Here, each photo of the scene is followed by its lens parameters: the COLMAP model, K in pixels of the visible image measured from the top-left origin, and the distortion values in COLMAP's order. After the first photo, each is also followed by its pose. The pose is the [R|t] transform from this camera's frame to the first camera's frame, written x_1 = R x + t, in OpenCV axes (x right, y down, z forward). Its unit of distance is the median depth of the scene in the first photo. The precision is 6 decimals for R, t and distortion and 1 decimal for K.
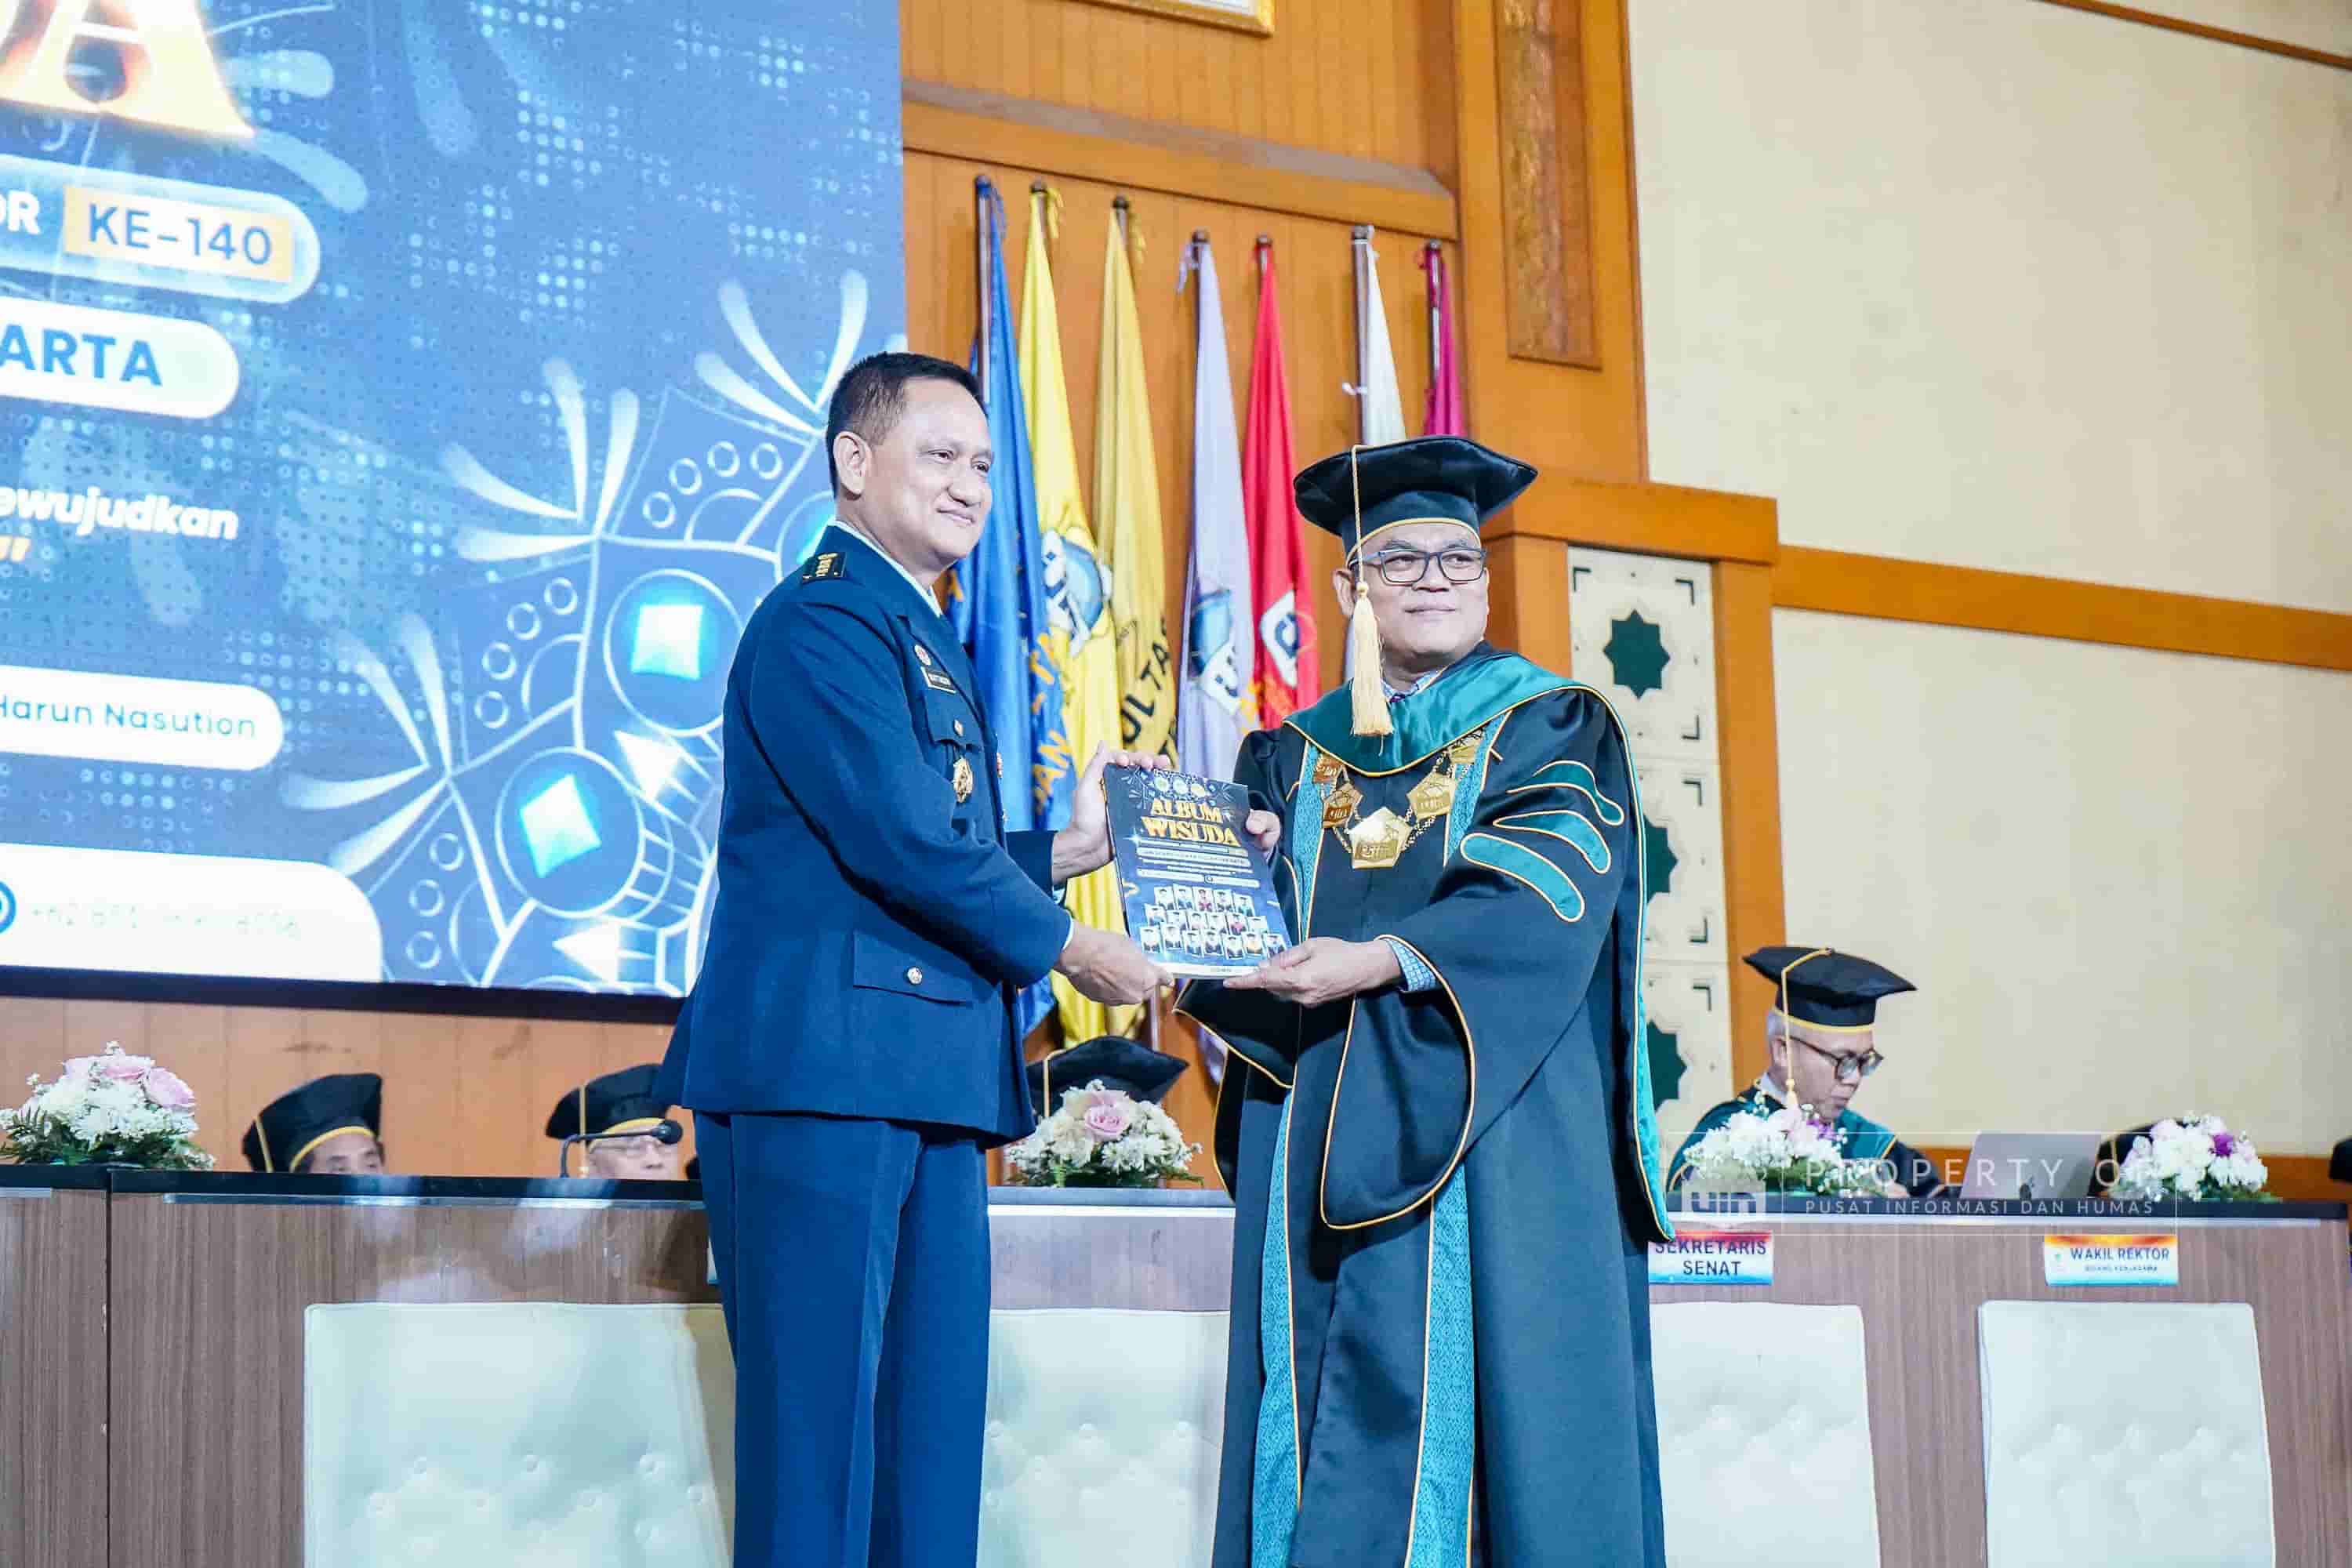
lens RADIAL K [[4954.1, 0, 1143.0], [0, 4954.1, 781.9], [0, 0, 1]] dist [-0.061005, 0.095981]
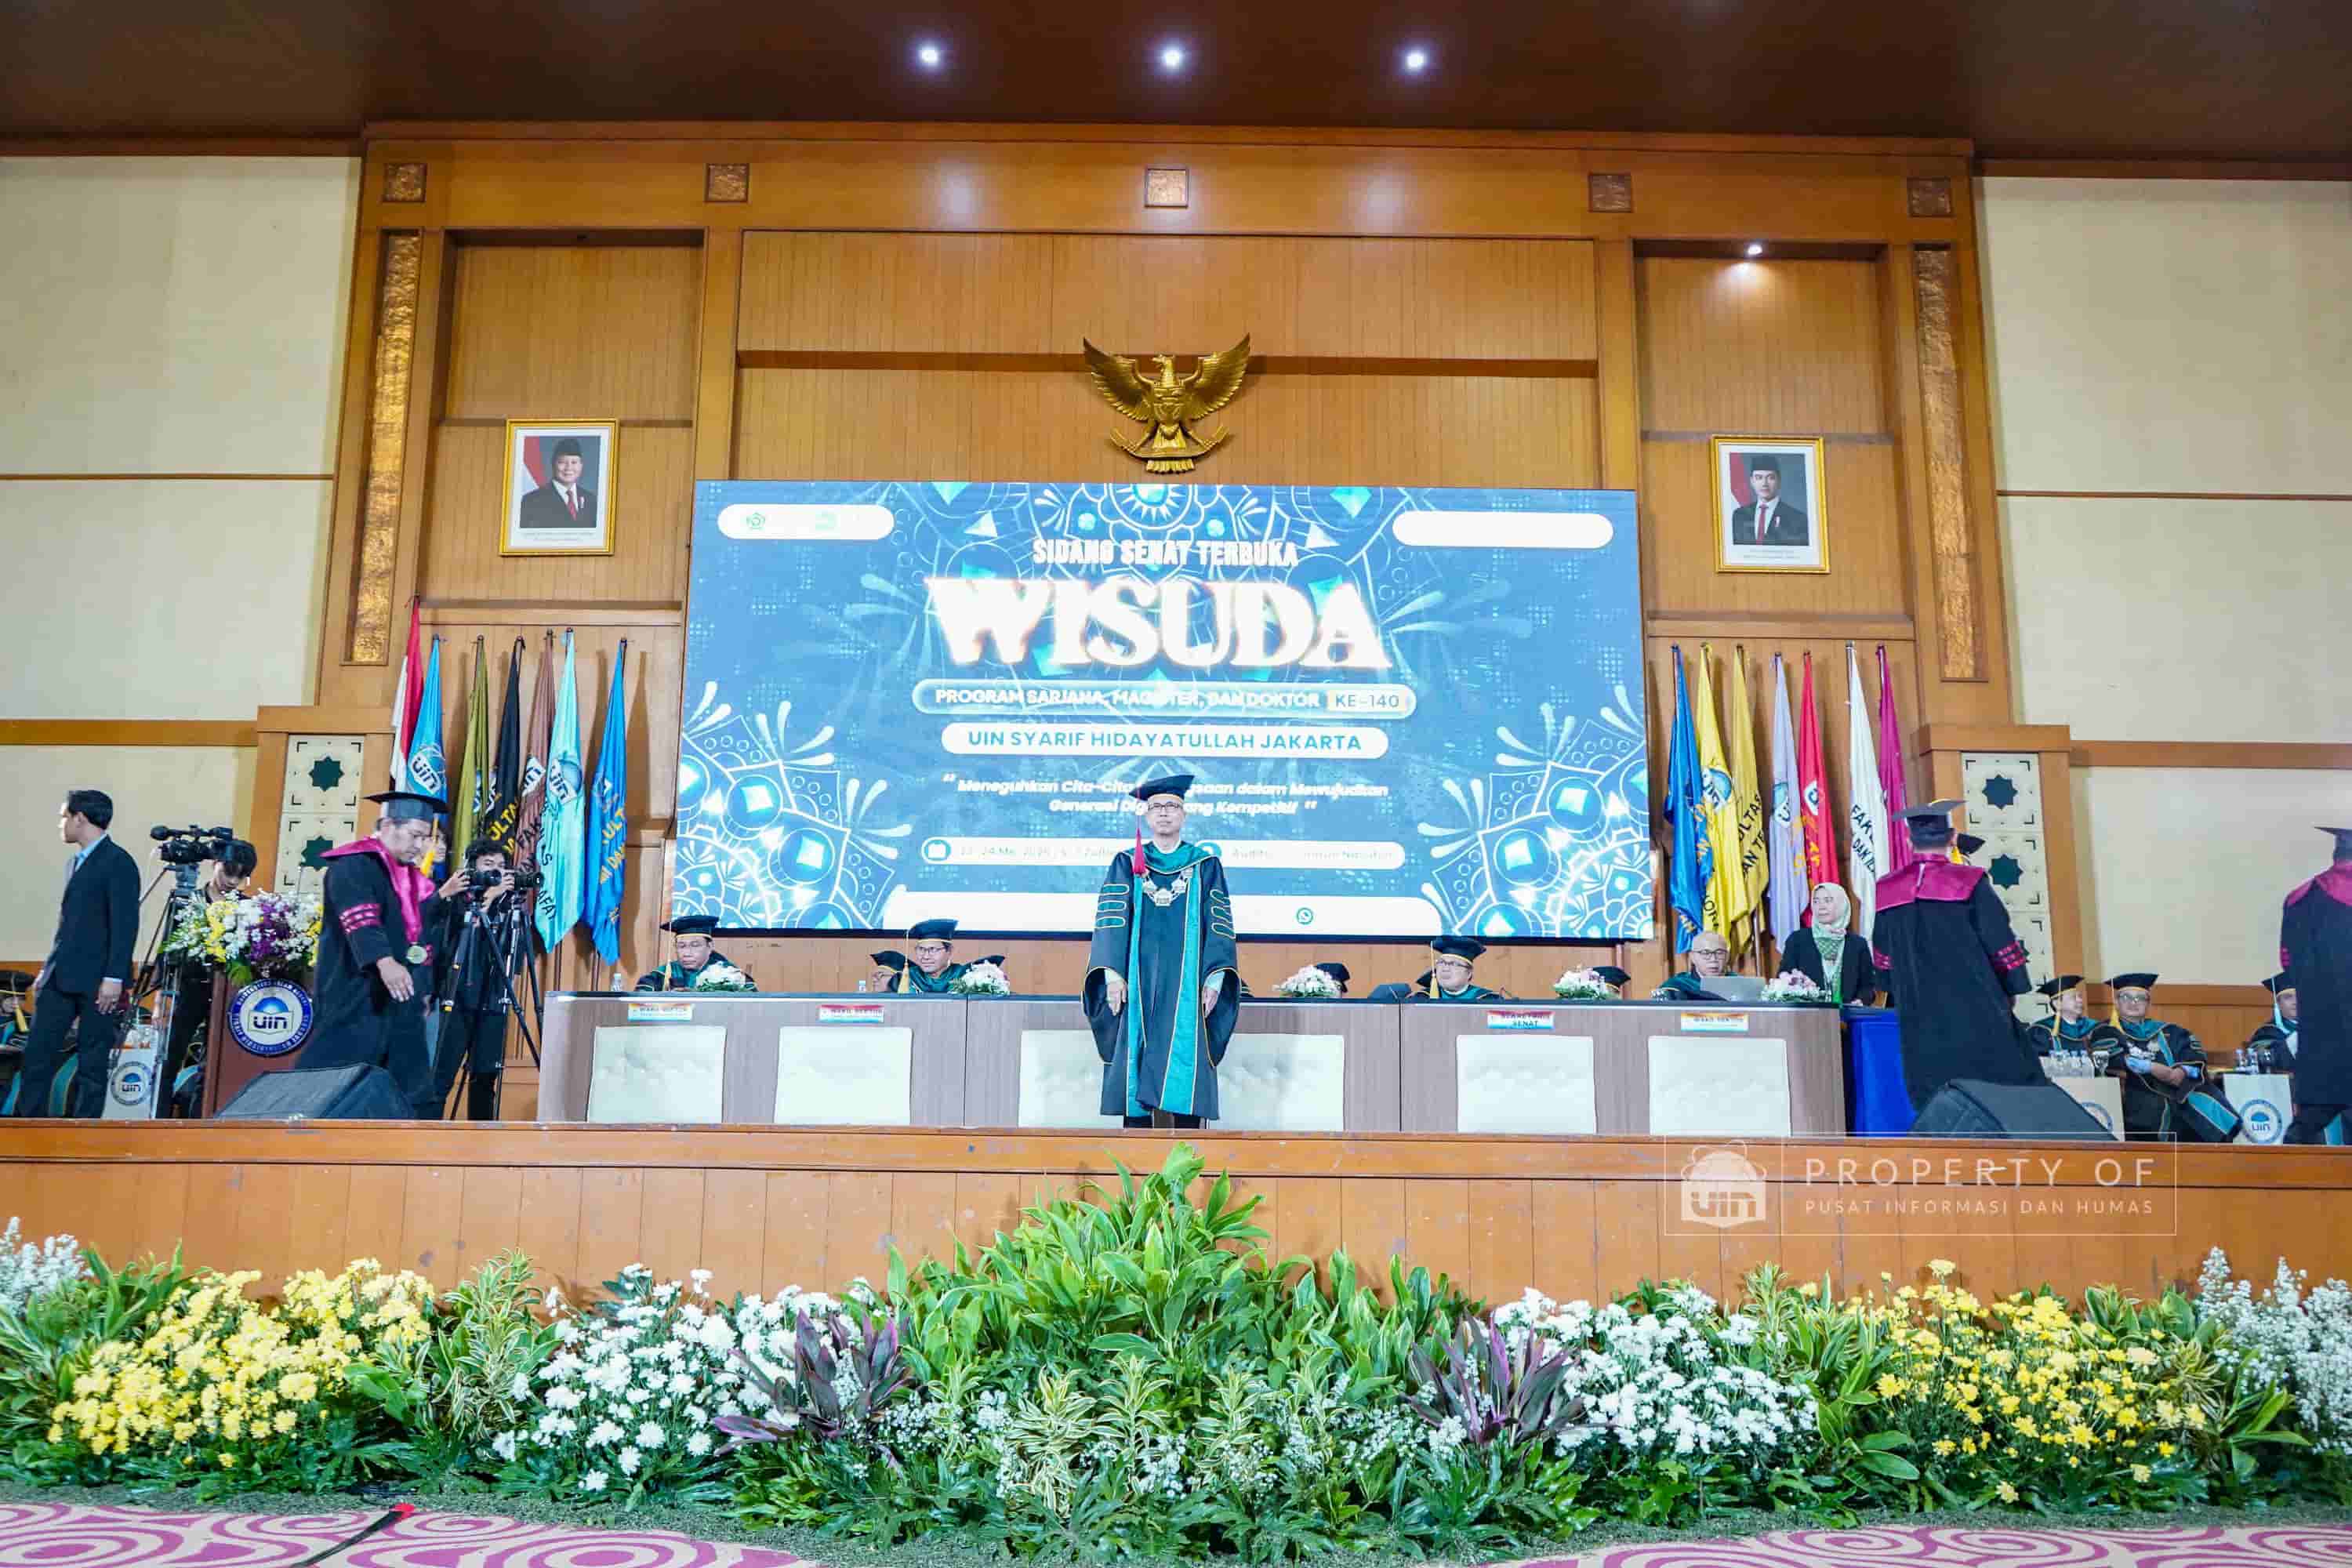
lens RADIAL K [[1868.3, 0, 1156.1], [0, 1868.3, 791.1], [0, 0, 1]] dist [-0.009576, 0.008815]
pose [[0.798578, -0.076576, -0.597001, 0.404489], [0.052657, 0.996959, -0.057441, 0.008508], [0.599584, 0.014435, 0.800182, -0.037552]]
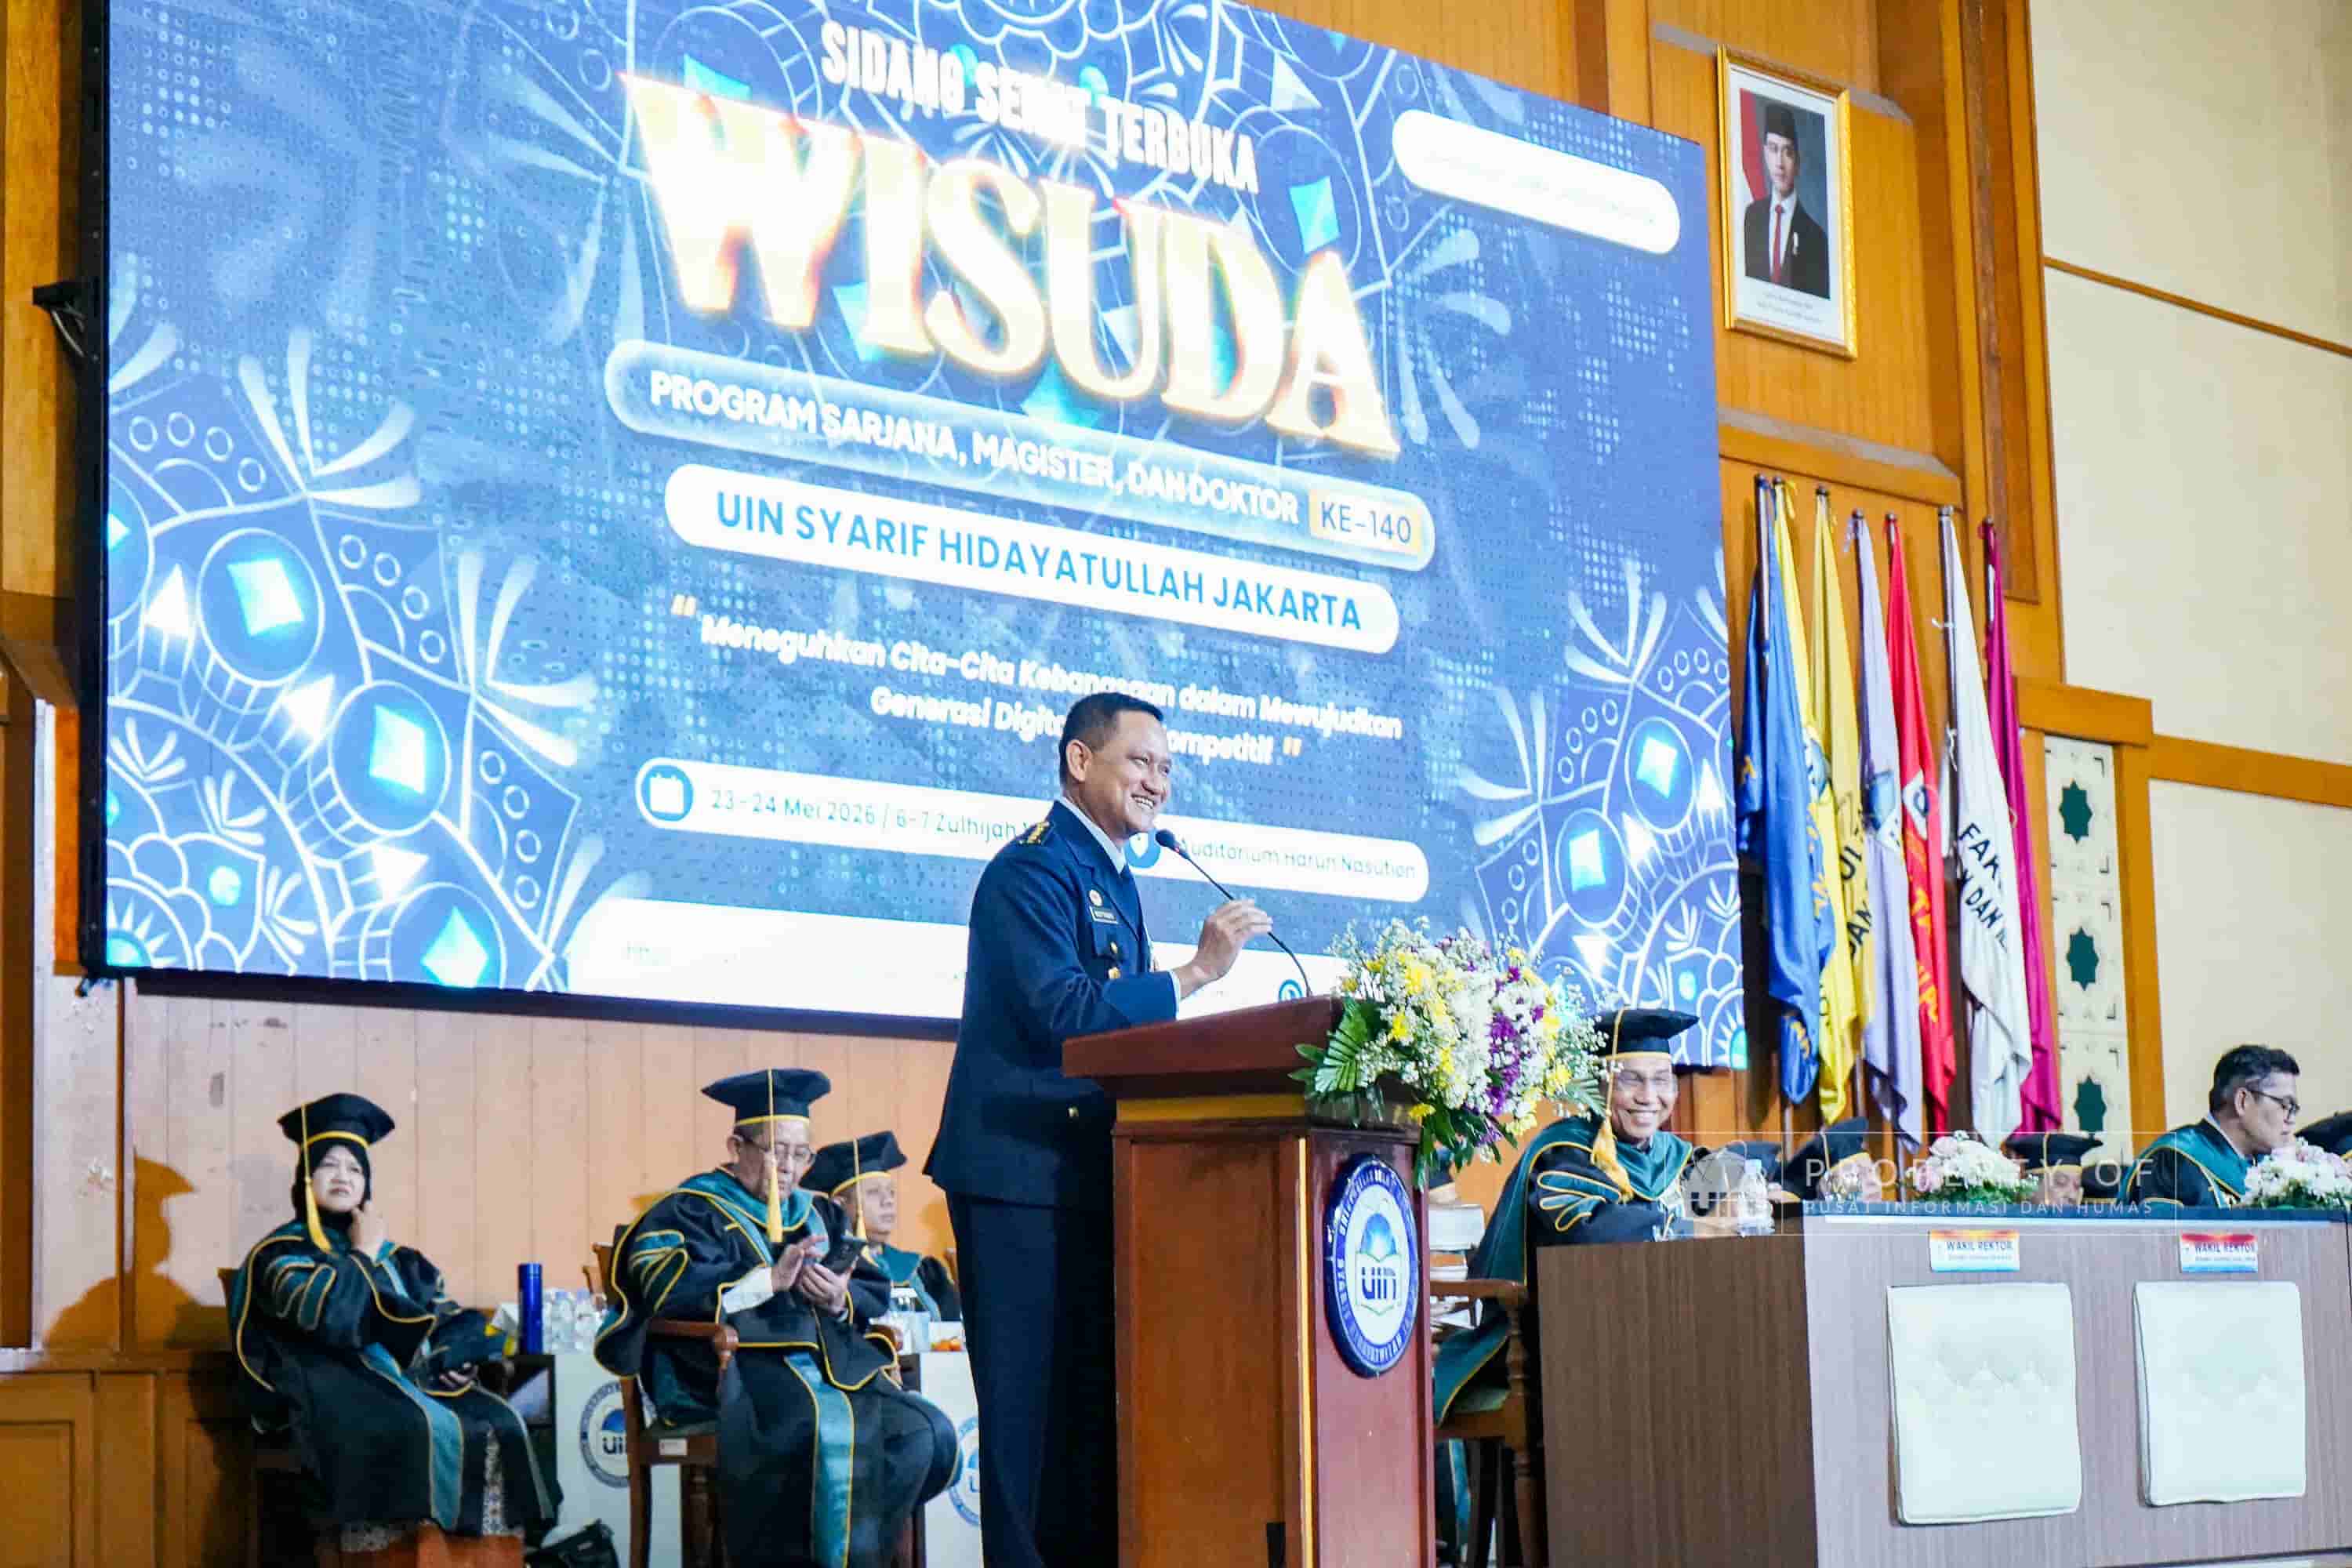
lens RADIAL K [[4873.1, 0, 1169.6], [0, 4873.1, 793.2], [0, 0, 1]] dist [-0.090123, 0.465329]
pose [[0.979969, 0.024281, 0.197665, -0.520800], [-0.025324, 0.999676, 0.002751, -0.035219], [-0.197534, -0.007702, 0.980266, -0.357551]]
